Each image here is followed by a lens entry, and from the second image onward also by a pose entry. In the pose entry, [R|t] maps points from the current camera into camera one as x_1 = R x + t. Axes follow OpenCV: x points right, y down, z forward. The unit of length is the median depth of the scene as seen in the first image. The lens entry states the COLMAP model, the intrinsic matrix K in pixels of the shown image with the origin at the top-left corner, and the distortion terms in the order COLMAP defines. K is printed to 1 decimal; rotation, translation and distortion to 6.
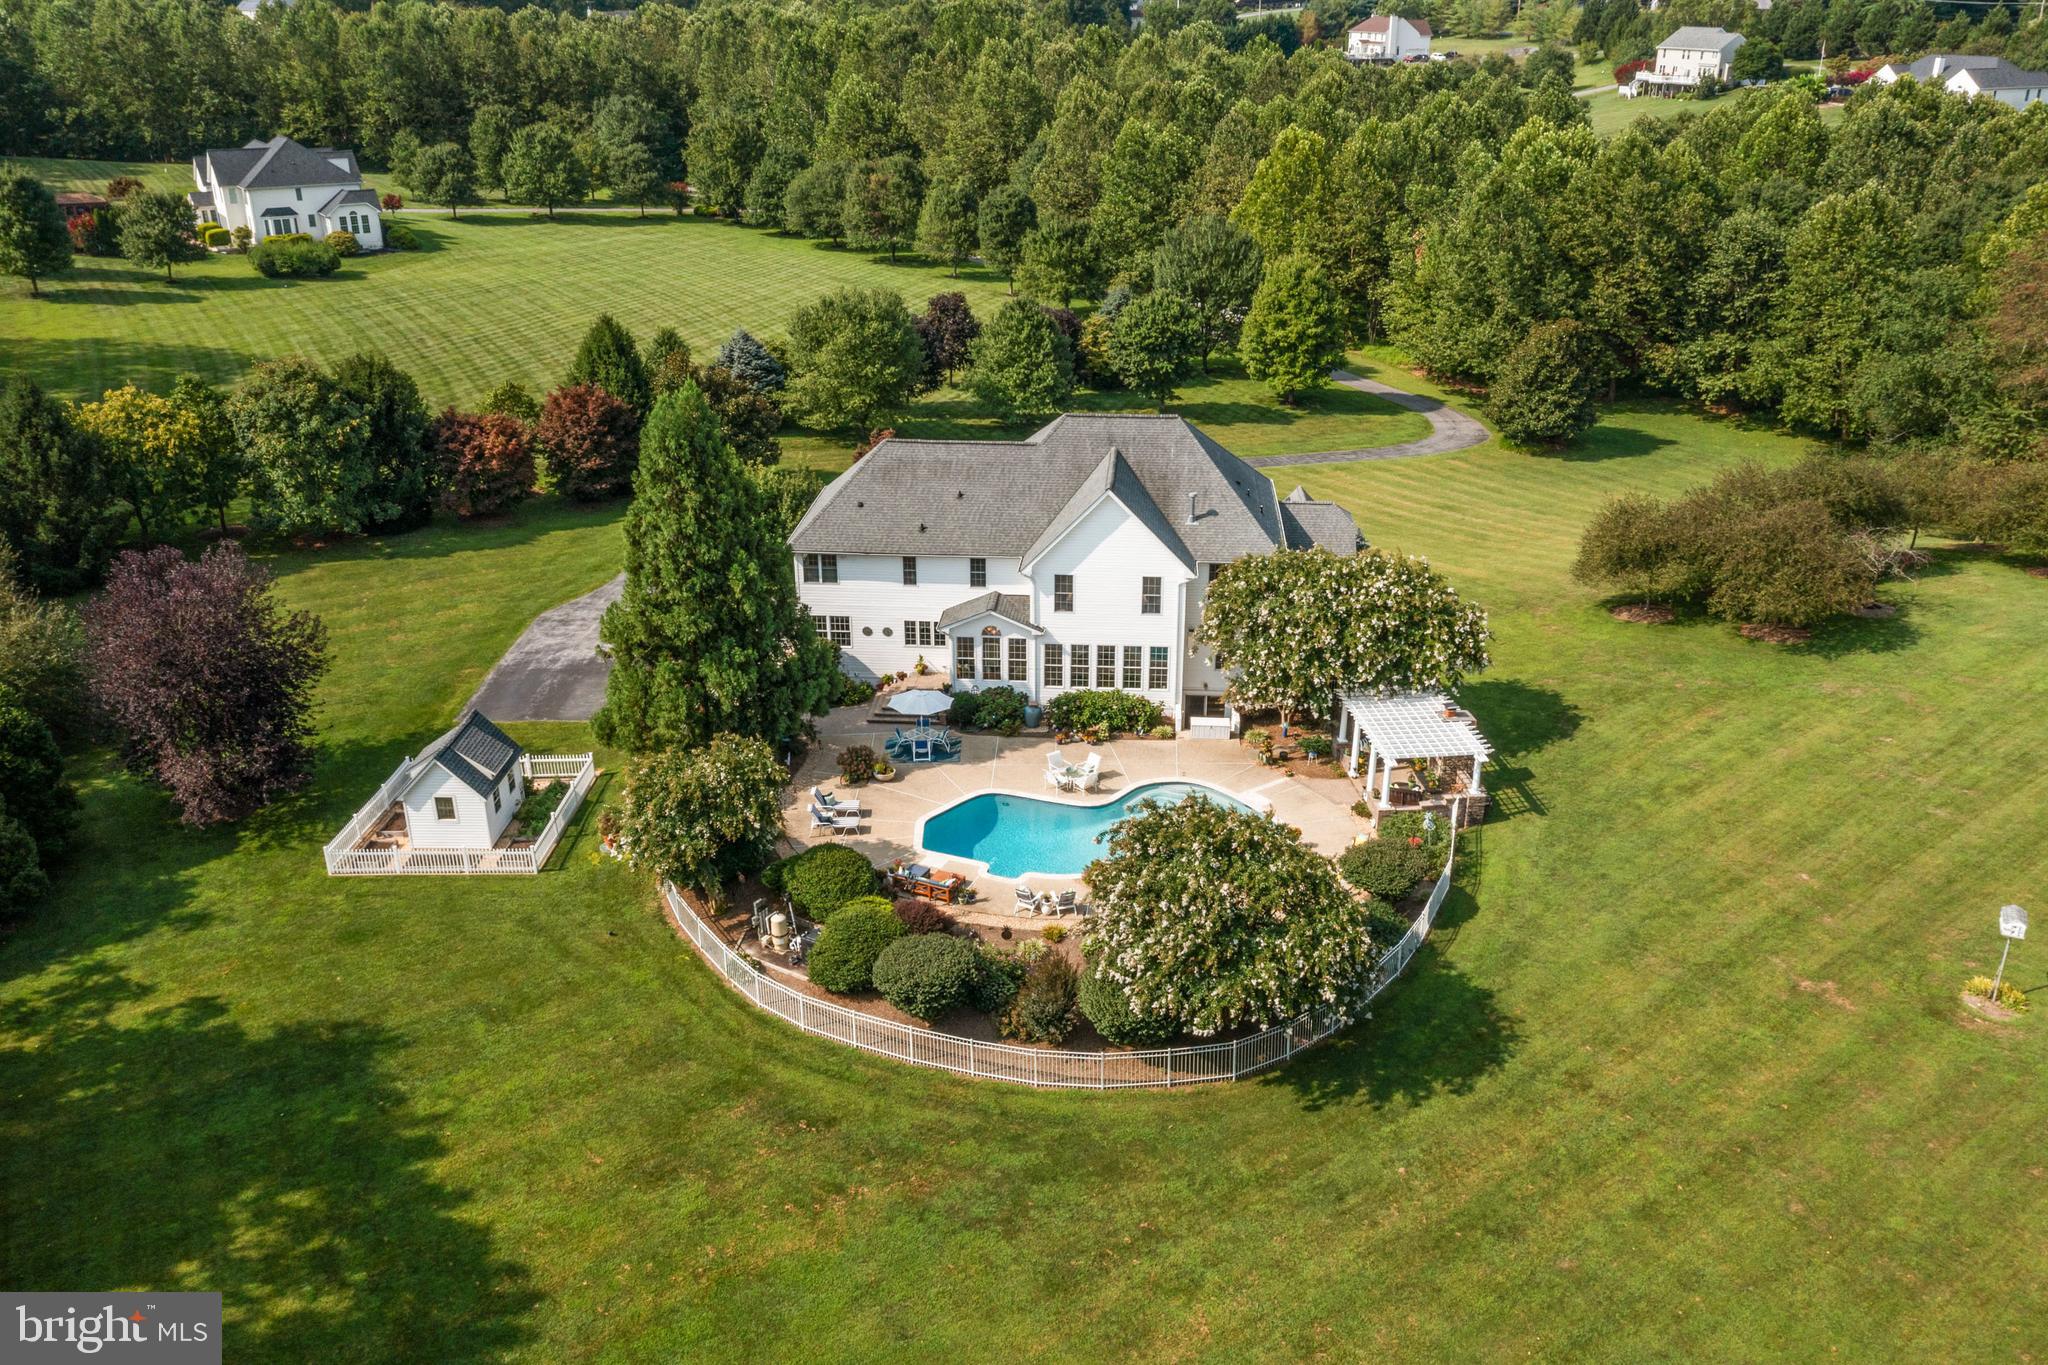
lens RADIAL K [[1624.9, 0, 1033.4], [0, 1624.9, 681.5], [0, 0, 1]] dist [-0.006732, 0.013592]
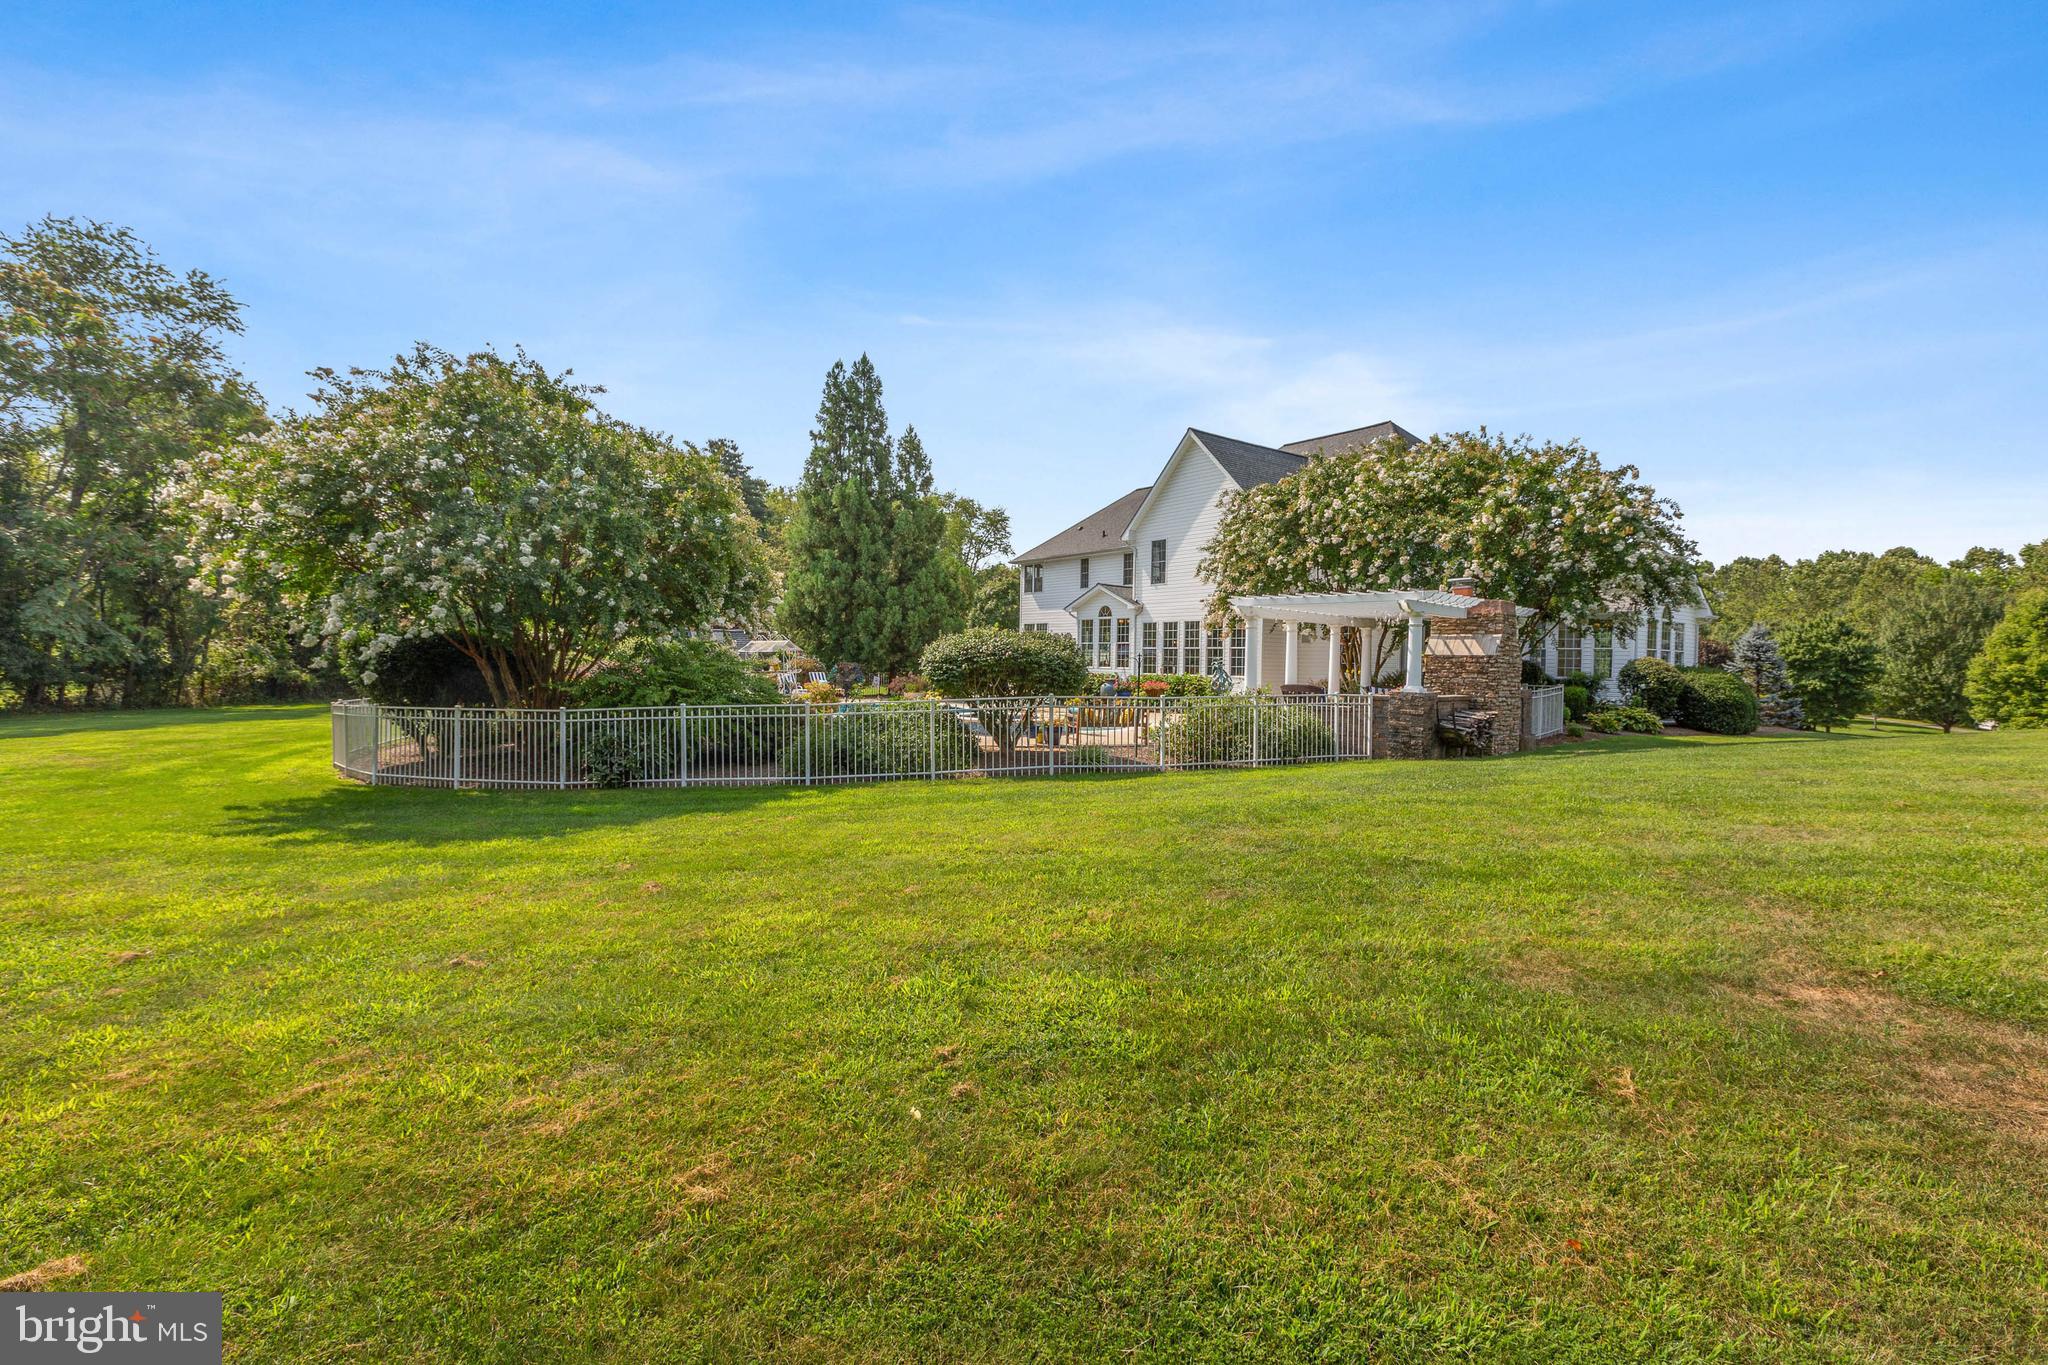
lens RADIAL K [[919.5, 0, 1028.7], [0, 919.5, 669.0], [0, 0, 1]] dist [-0.000143, -0.000014]
pose [[0.647860, 0.020301, -0.761489, 0.357141], [-0.318437, 0.915329, -0.246518, 0.147532], [0.692008, 0.402196, 0.599470, 0.649099]]
